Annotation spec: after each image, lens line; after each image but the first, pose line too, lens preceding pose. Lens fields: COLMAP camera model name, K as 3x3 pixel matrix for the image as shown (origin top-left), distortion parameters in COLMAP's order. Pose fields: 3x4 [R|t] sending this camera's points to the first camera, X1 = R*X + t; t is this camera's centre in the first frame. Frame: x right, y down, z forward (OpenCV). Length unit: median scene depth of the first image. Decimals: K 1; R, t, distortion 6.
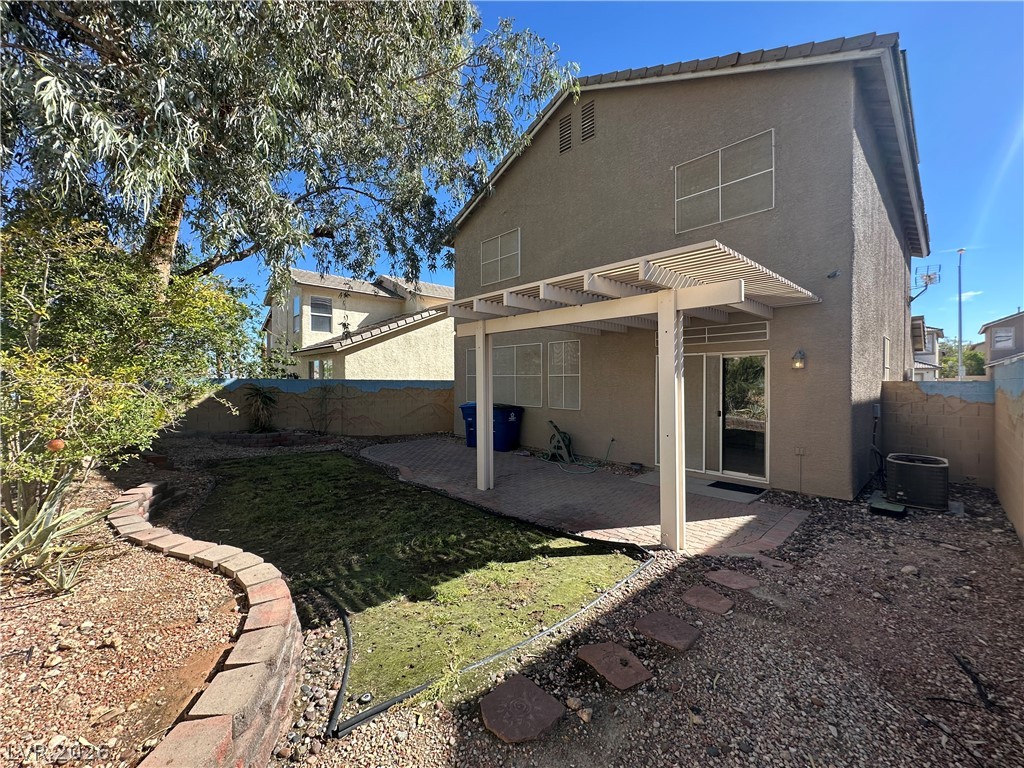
lens RADIAL K [[408.8, 0, 514.1], [0, 408.8, 381.6], [0, 0, 1]] dist [0.002533, 0.000734]
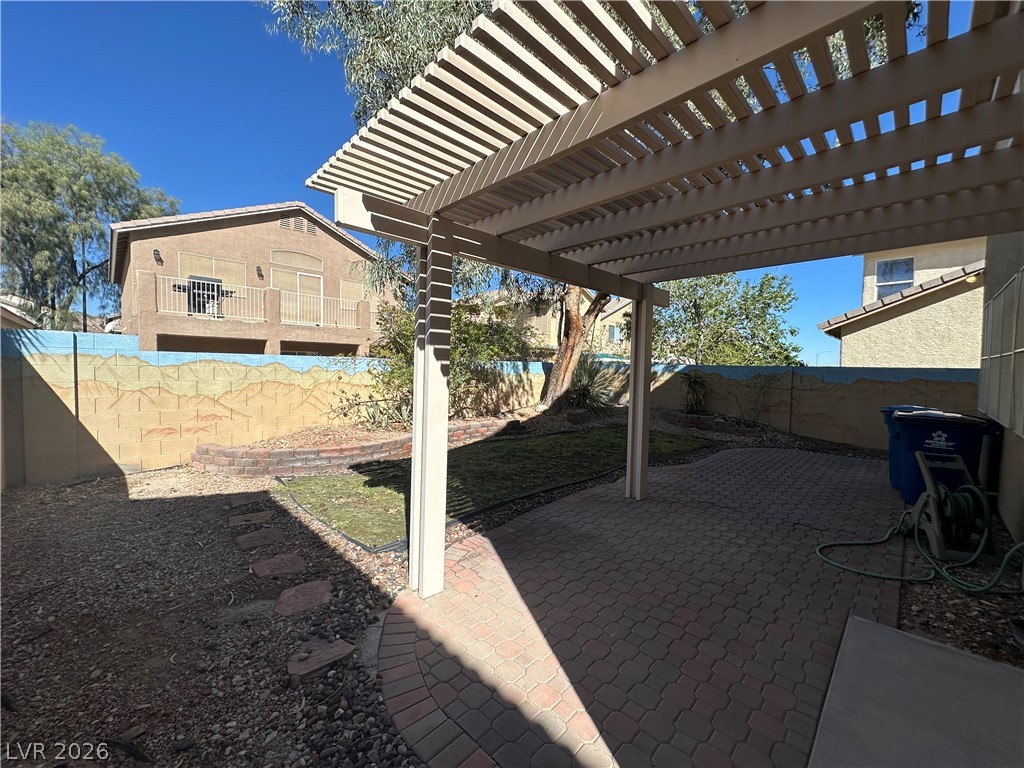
lens RADIAL K [[408.8, 0, 514.0], [0, 408.8, 384.6], [0, 0, 1]] dist [0.002533, 0.000734]
pose [[0.031975, 0.038171, -0.998760, 0.864673], [-0.015692, 0.999166, 0.037685, 0.019885], [0.999365, 0.014468, 0.032547, 0.894873]]
